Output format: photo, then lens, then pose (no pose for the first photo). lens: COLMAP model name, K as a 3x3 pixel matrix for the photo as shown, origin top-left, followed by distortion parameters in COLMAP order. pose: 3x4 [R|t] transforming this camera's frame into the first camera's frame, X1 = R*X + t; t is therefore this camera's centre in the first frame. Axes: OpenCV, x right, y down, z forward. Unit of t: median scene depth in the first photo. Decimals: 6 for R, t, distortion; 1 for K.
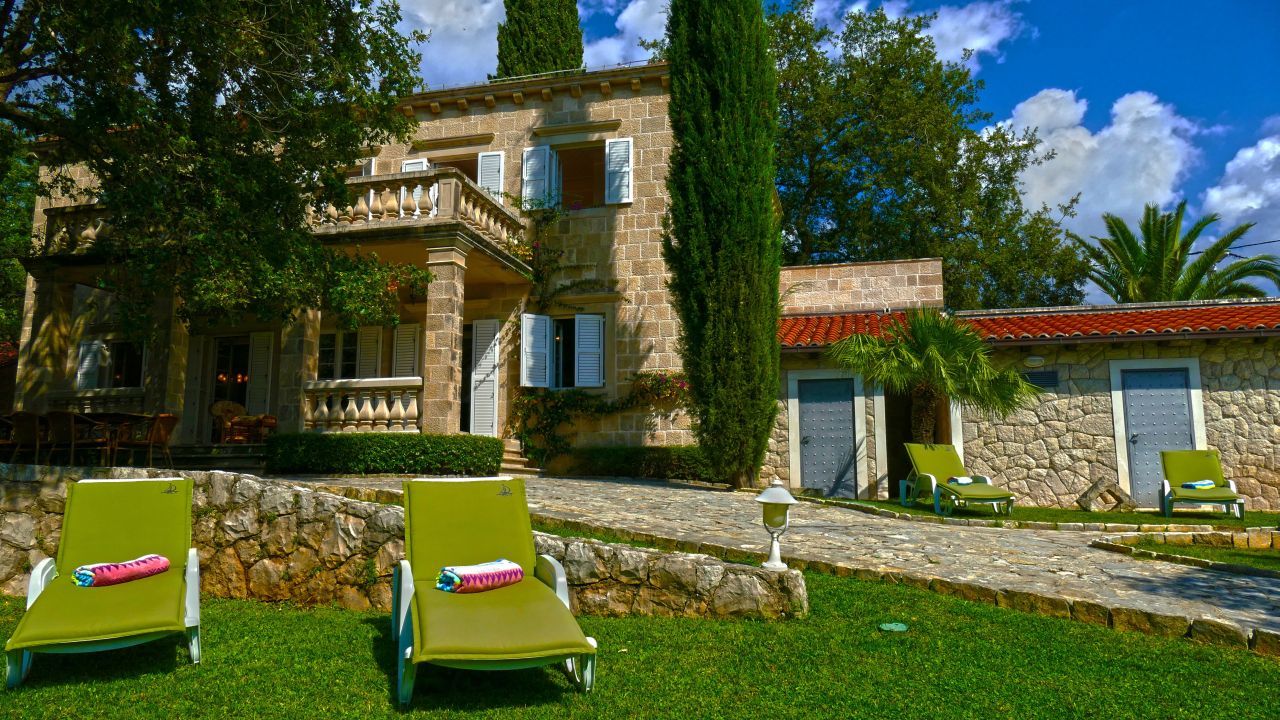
lens RADIAL K [[912.8, 0, 642.8], [0, 912.8, 358.3], [0, 0, 1]] dist [-0.025668, 0.011427]
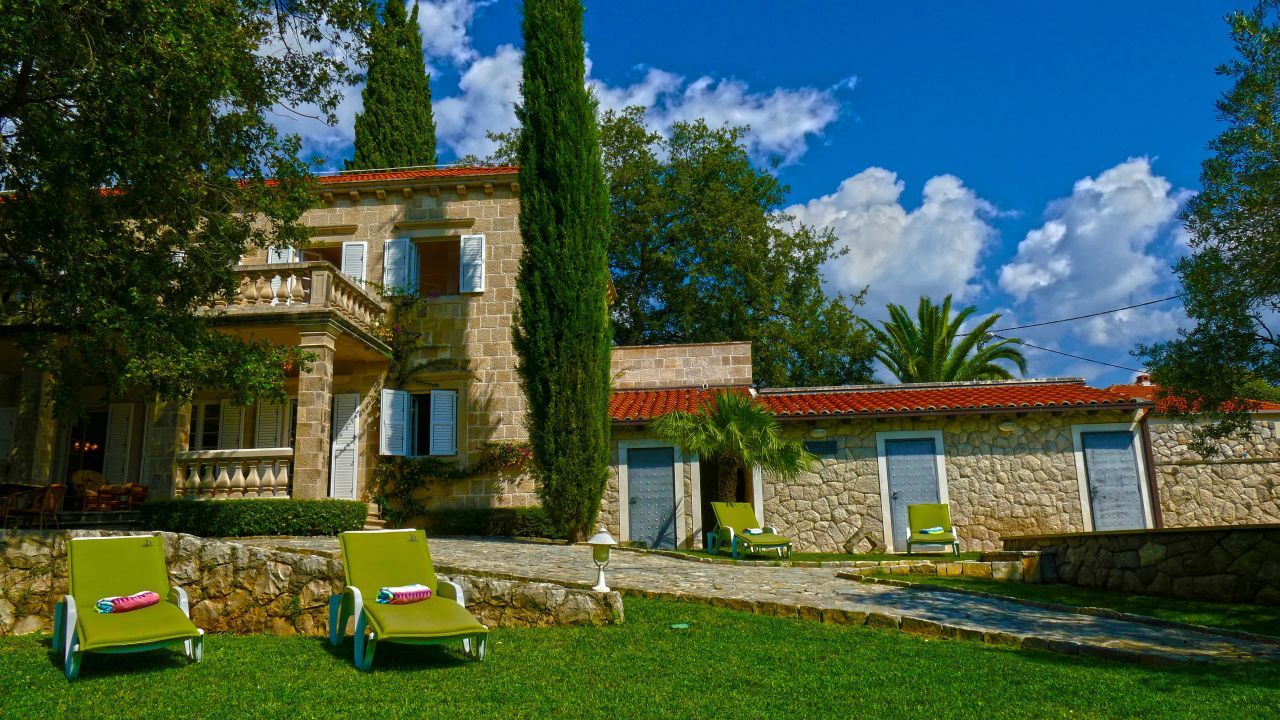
lens RADIAL K [[912.8, 0, 650.0], [0, 912.8, 357.3], [0, 0, 1]] dist [-0.025668, 0.011427]
pose [[0.982913, 0.014035, 0.183534, -0.018586], [-0.001539, 0.997681, -0.068052, -0.014716], [-0.184063, 0.066606, 0.980655, -0.172733]]
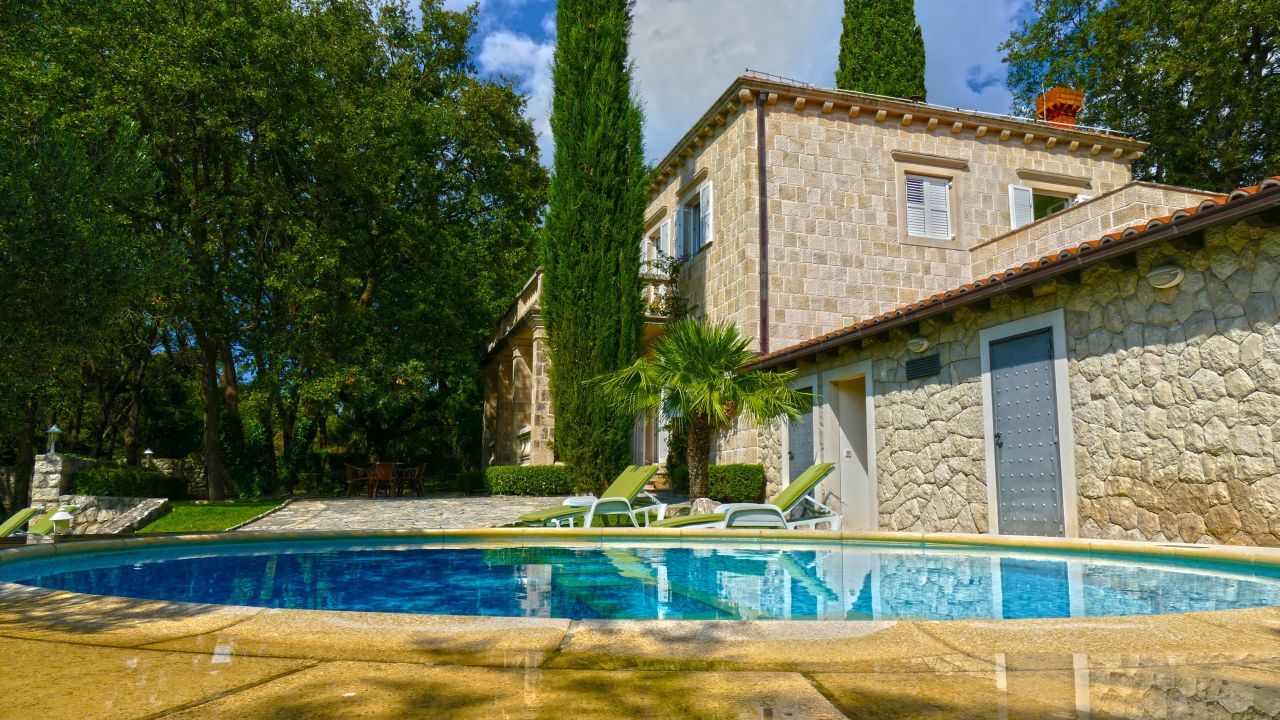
lens RADIAL K [[912.8, 0, 635.9], [0, 912.8, 362.9], [0, 0, 1]] dist [-0.025668, 0.011427]
pose [[0.519850, -0.126894, -0.844780, 0.995211], [0.128635, 0.989258, -0.069438, 0.043008], [0.844517, -0.072571, 0.530589, 0.403802]]
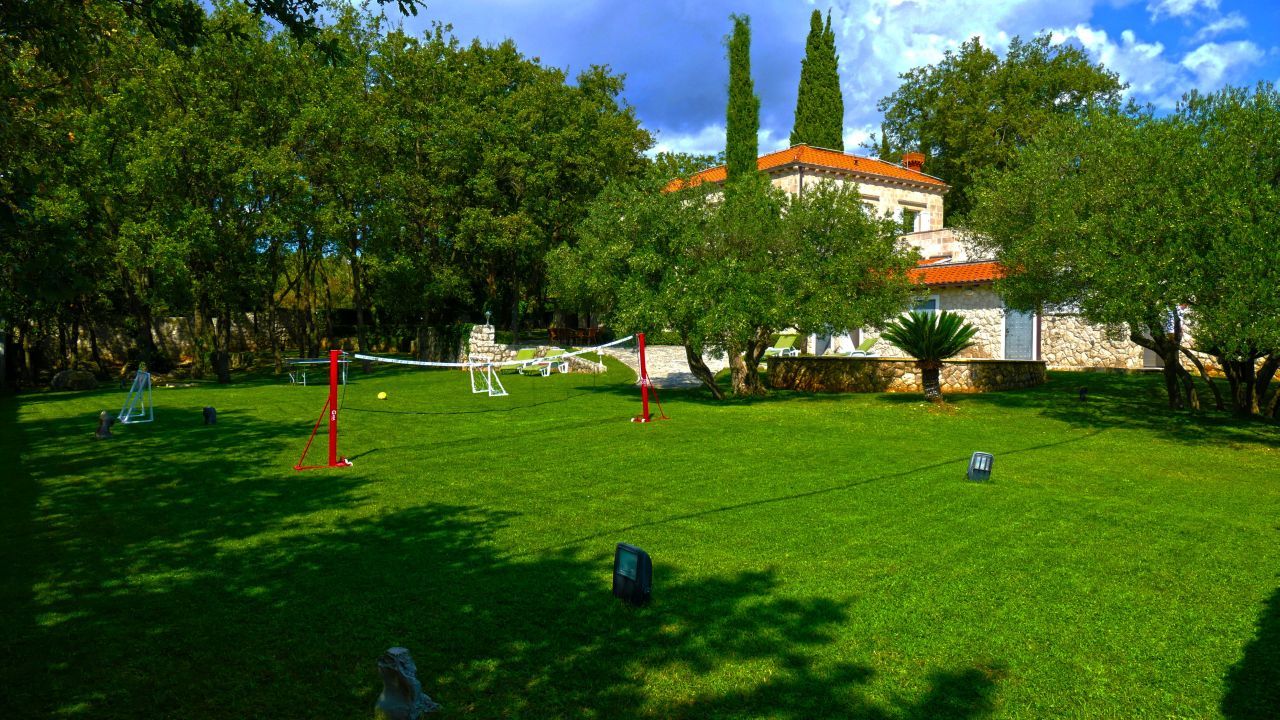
lens RADIAL K [[912.8, 0, 641.9], [0, 912.8, 360.7], [0, 0, 1]] dist [-0.025668, 0.011427]
pose [[0.717198, 0.016485, -0.696675, 1.644512], [0.097110, 0.987602, 0.123340, -0.186103], [0.690071, -0.156113, 0.706705, -1.094725]]
